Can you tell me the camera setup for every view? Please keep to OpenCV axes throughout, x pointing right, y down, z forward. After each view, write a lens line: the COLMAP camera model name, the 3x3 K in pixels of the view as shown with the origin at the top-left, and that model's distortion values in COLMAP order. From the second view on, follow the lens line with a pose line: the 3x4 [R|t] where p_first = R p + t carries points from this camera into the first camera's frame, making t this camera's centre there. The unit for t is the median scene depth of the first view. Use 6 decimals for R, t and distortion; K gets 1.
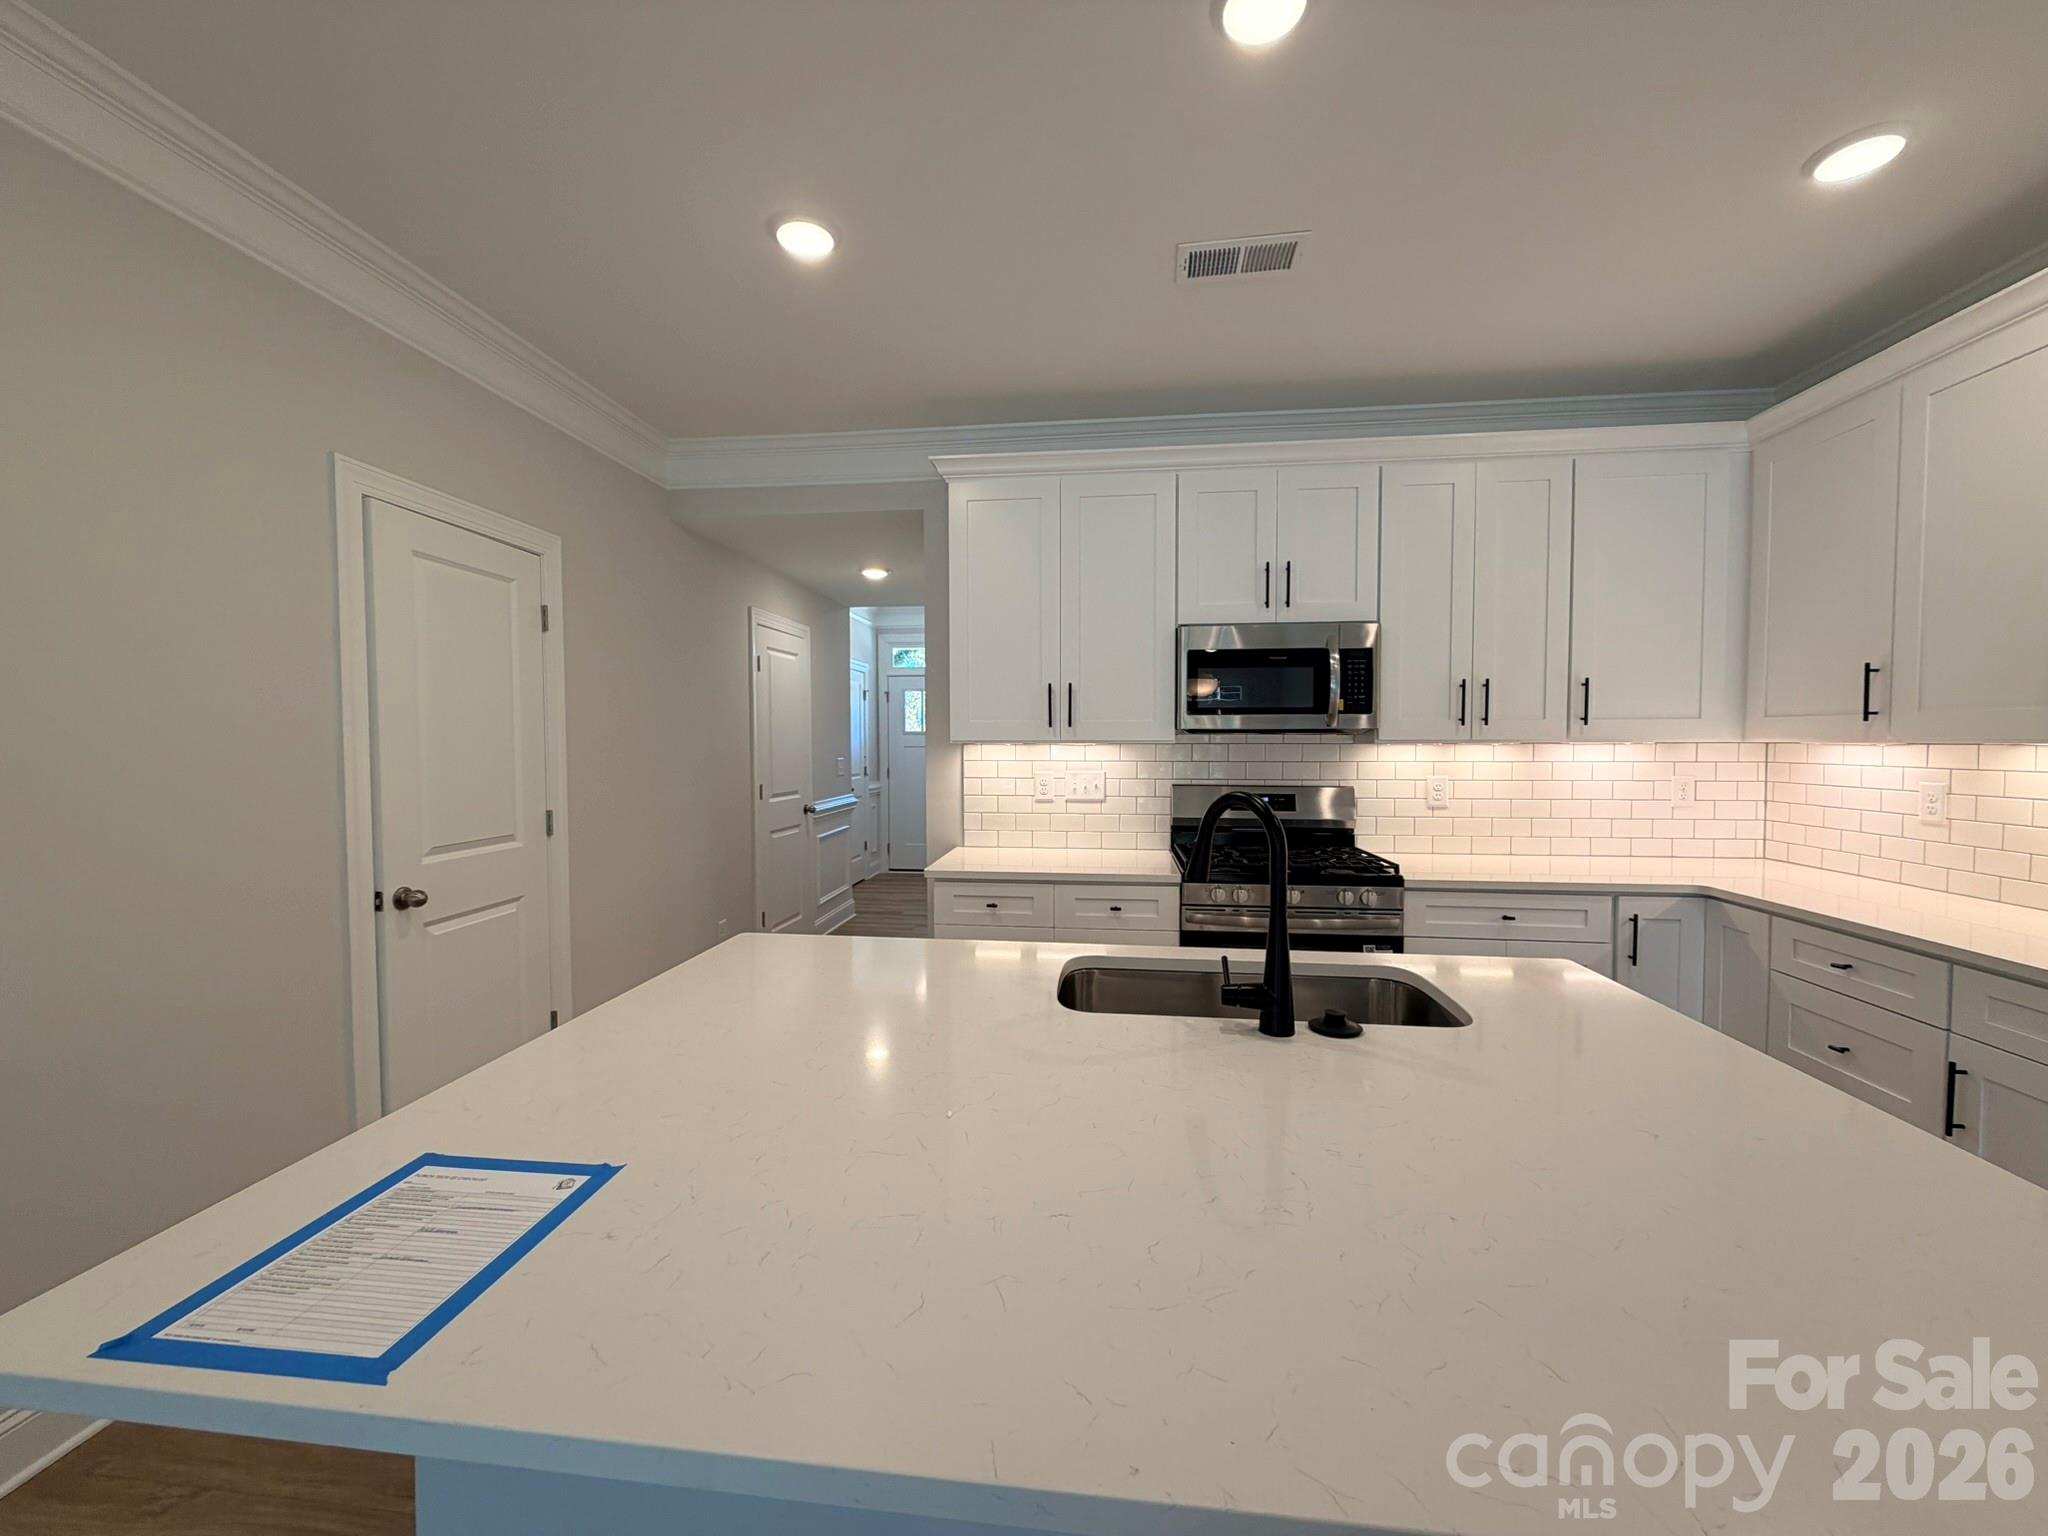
lens RADIAL K [[815.6, 0, 1016.1], [0, 815.6, 769.2], [0, 0, 1]] dist [-0.000077, -0.000259]
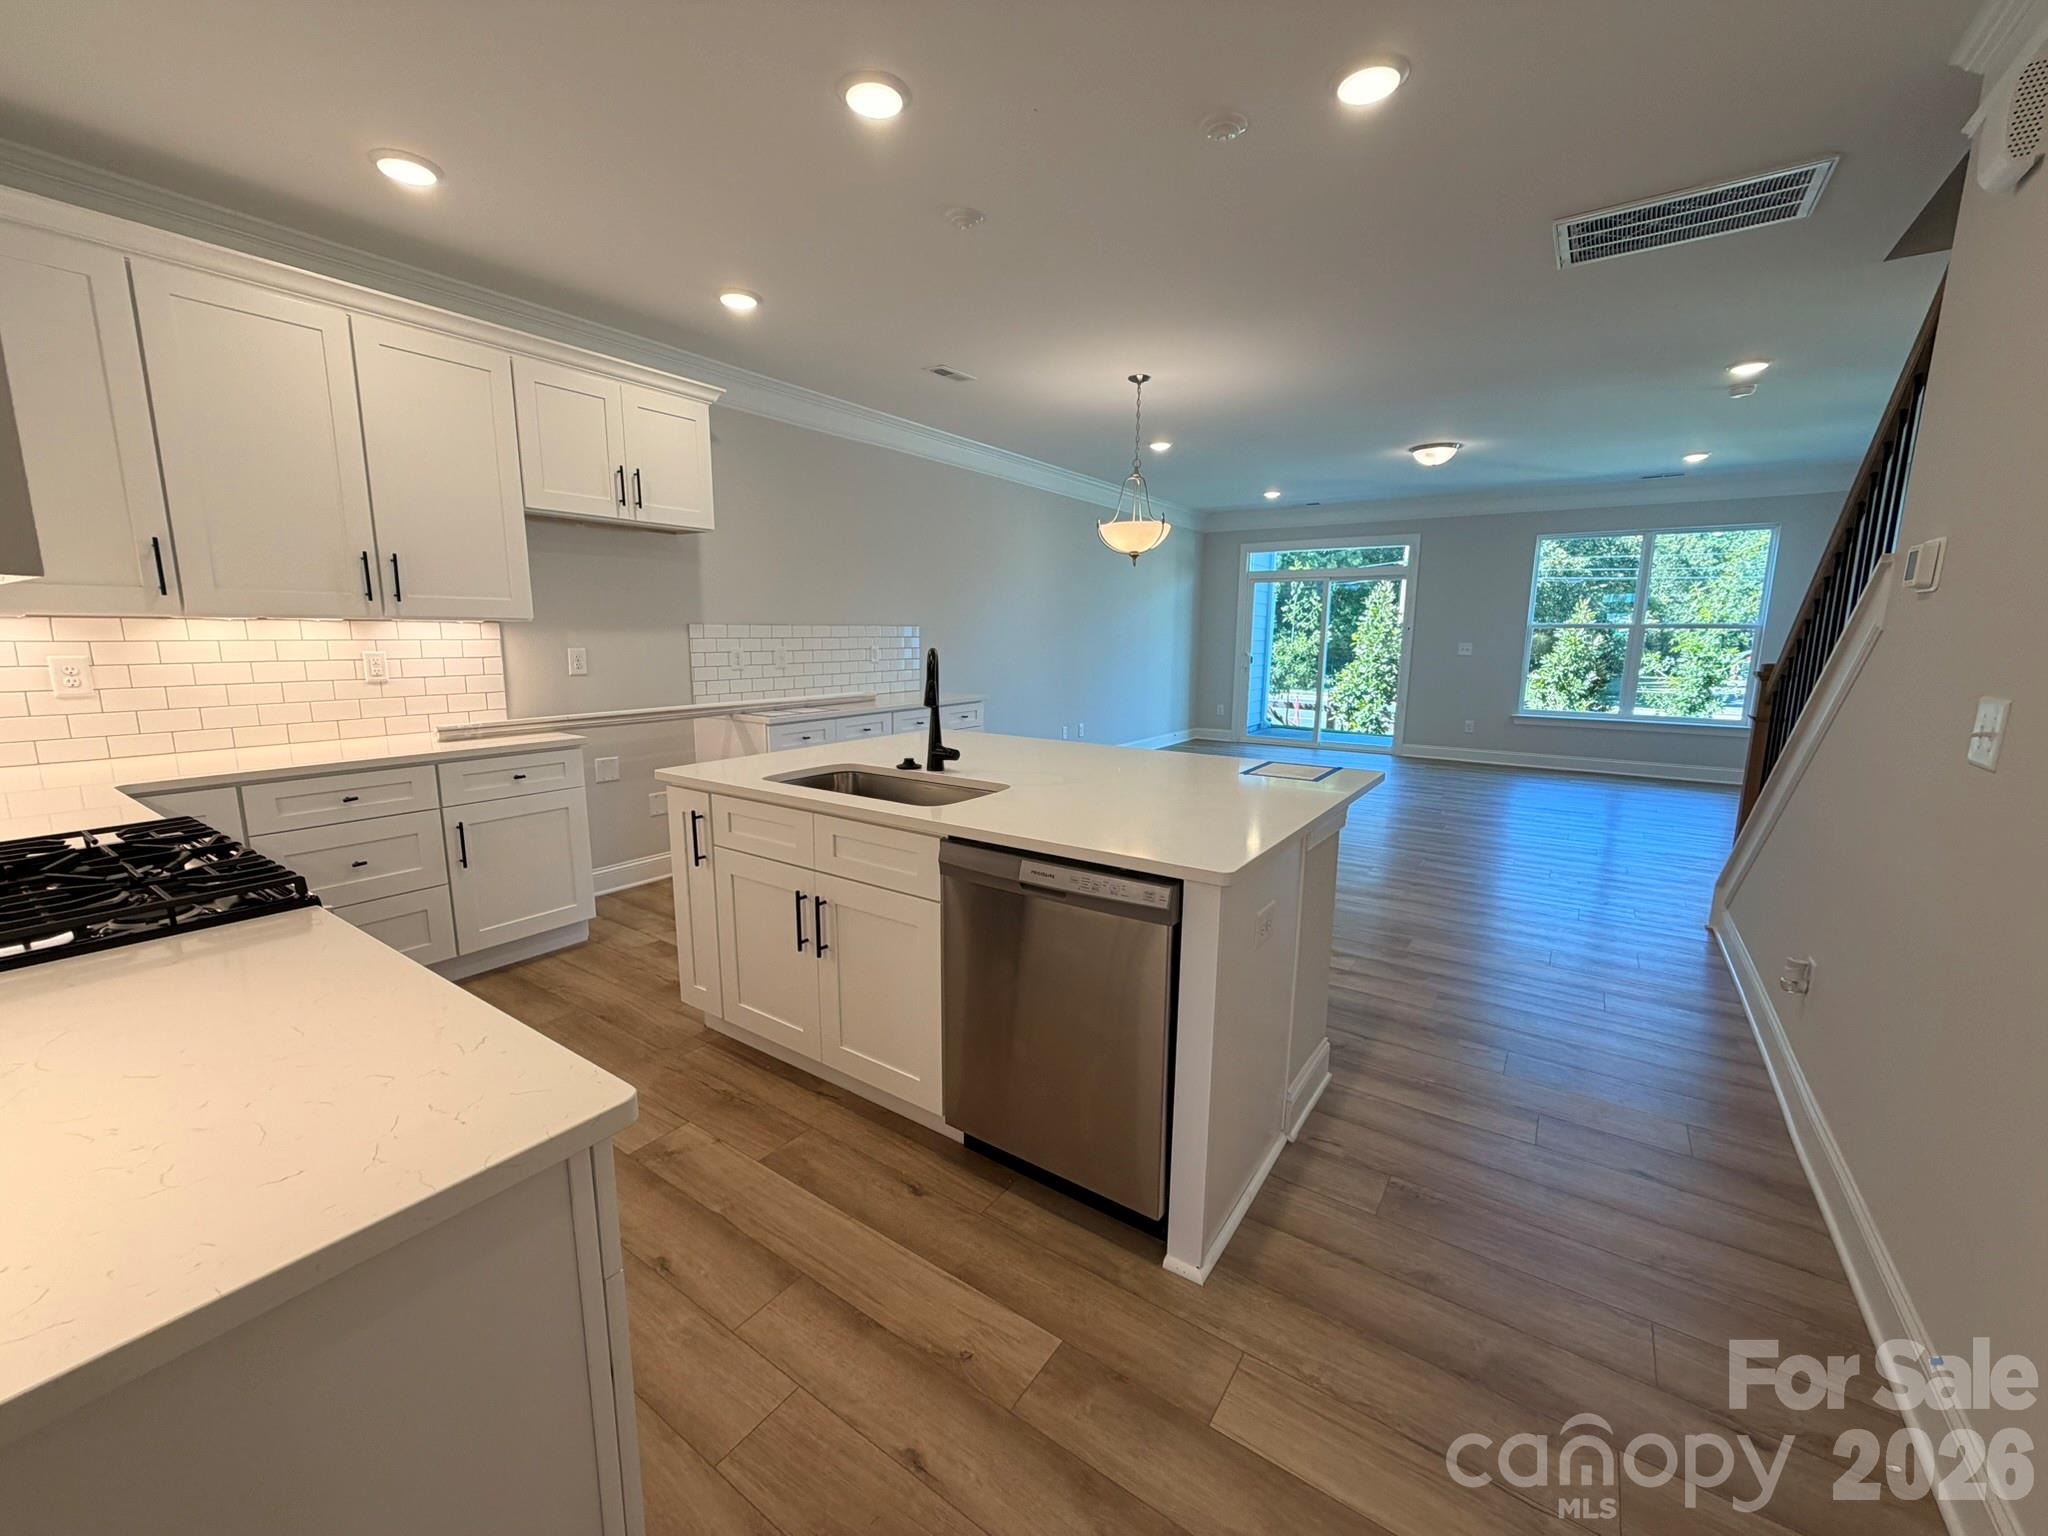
lens RADIAL K [[815.6, 0, 1020.1], [0, 815.6, 769.3], [0, 0, 1]] dist [-0.000077, -0.000259]
pose [[-0.883986, -0.085638, 0.459603, -0.339254], [0.009839, 0.979454, 0.201426, -0.032716], [-0.467409, 0.182580, -0.864981, 1.161525]]
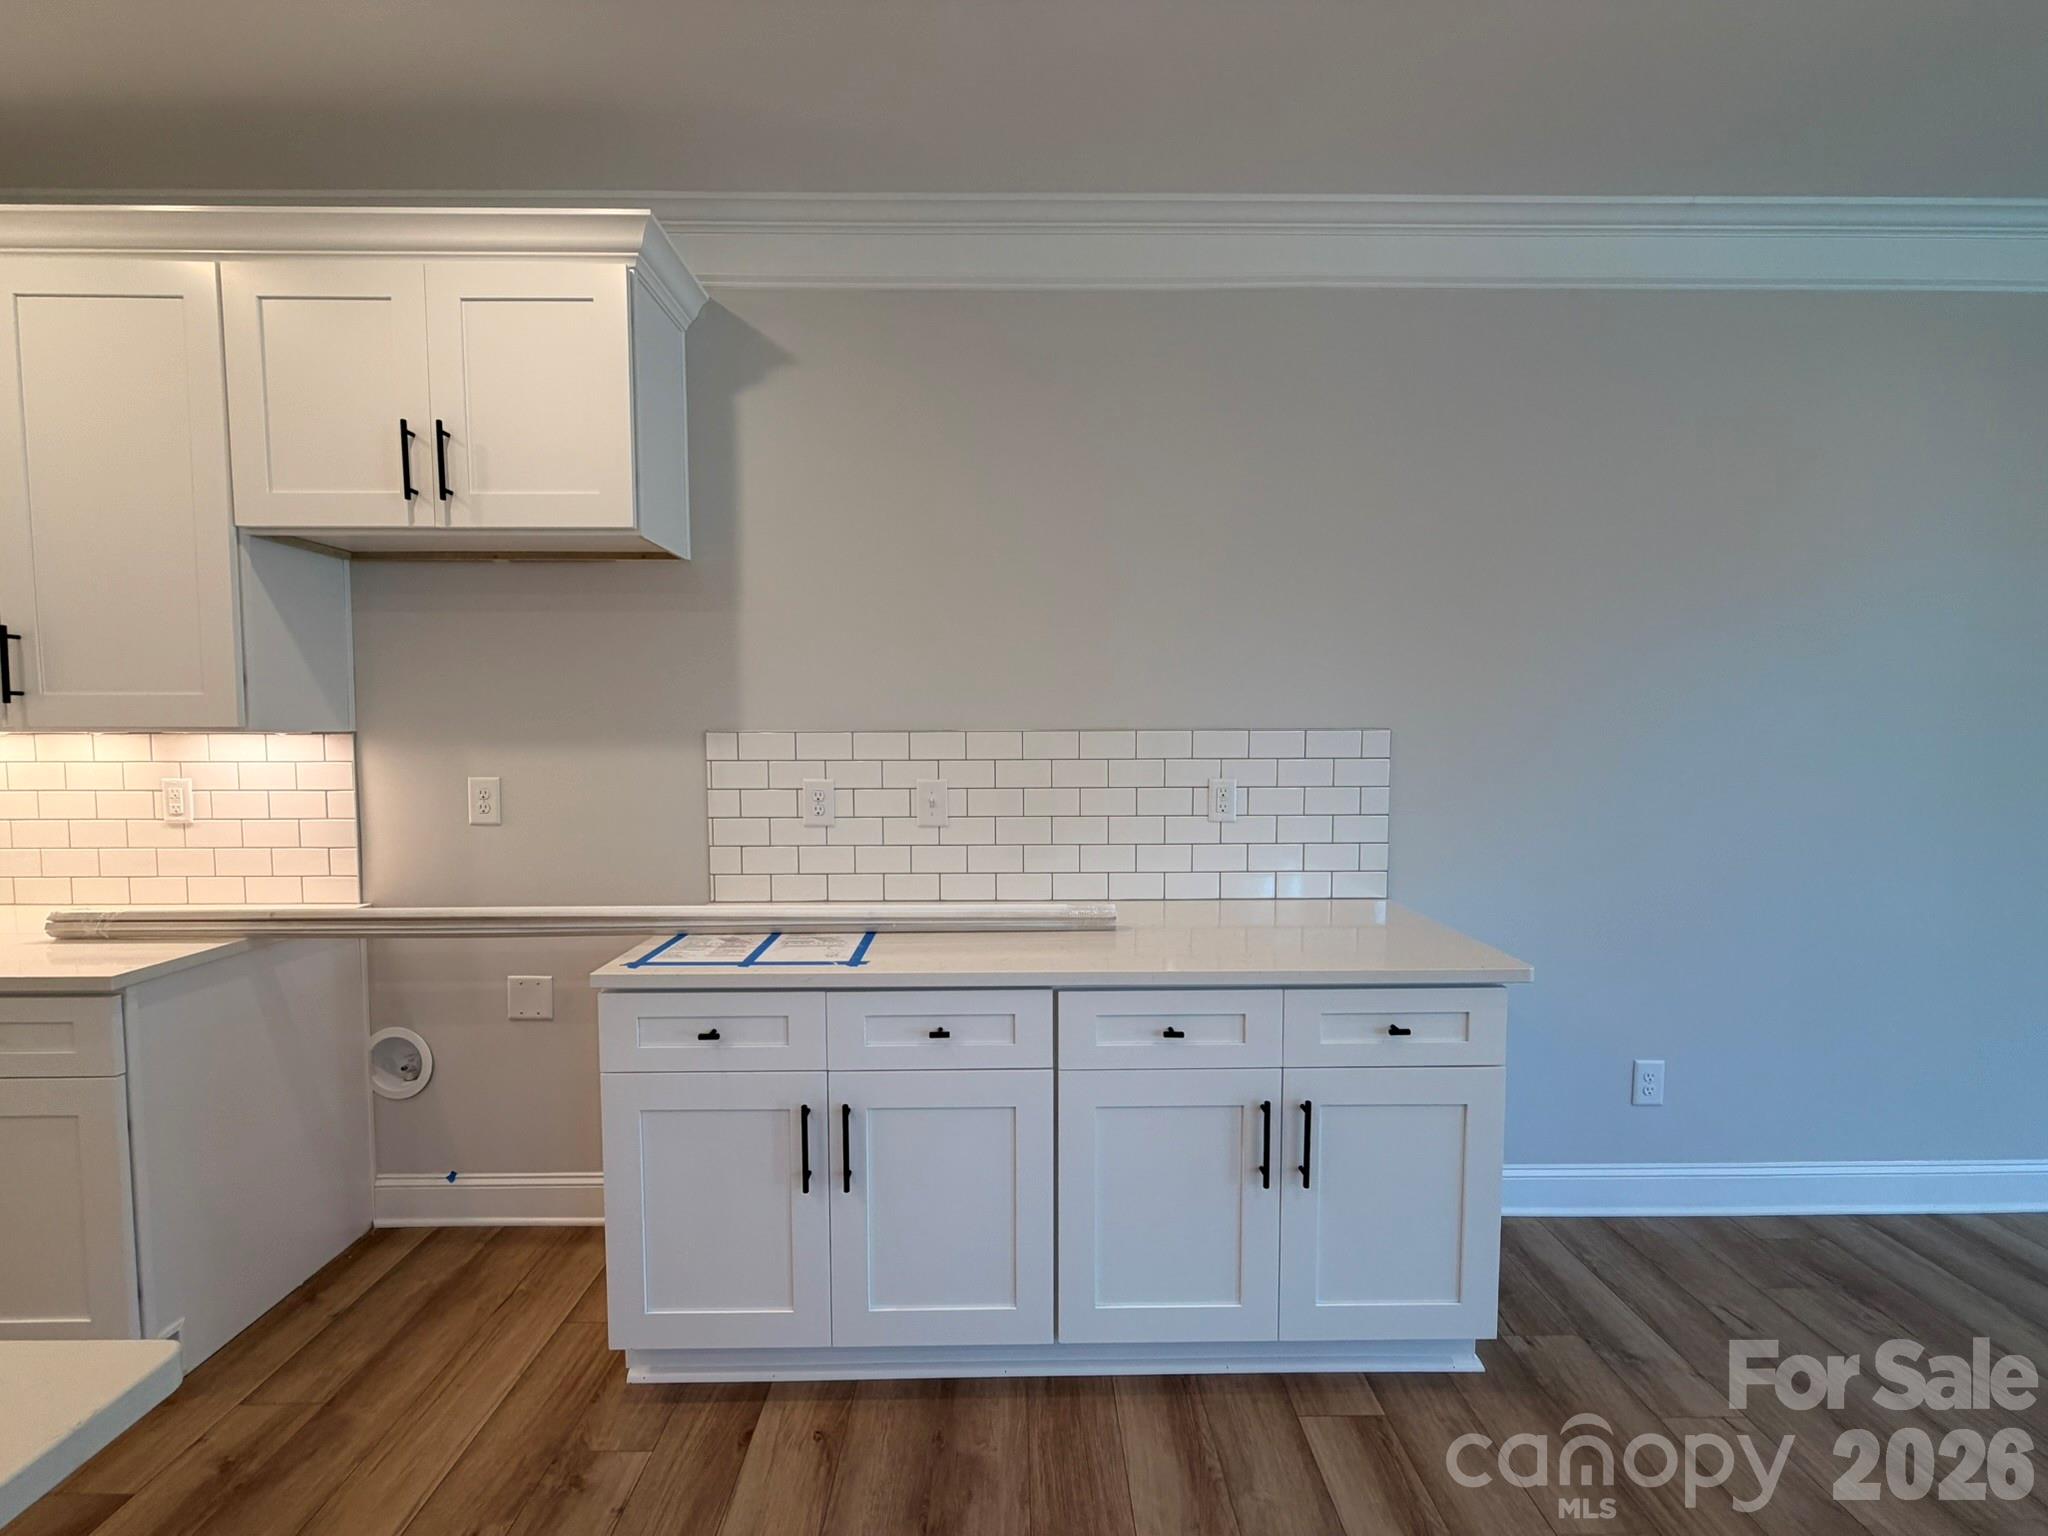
lens RADIAL K [[815.6, 0, 1017.5], [0, 815.6, 769.6], [0, 0, 1]] dist [-0.000077, -0.000259]
pose [[-0.130362, -0.049457, 0.990232, 0.116983], [0.038412, 0.997753, 0.054890, 0.004939], [-0.990722, 0.045192, -0.128169, -0.058216]]
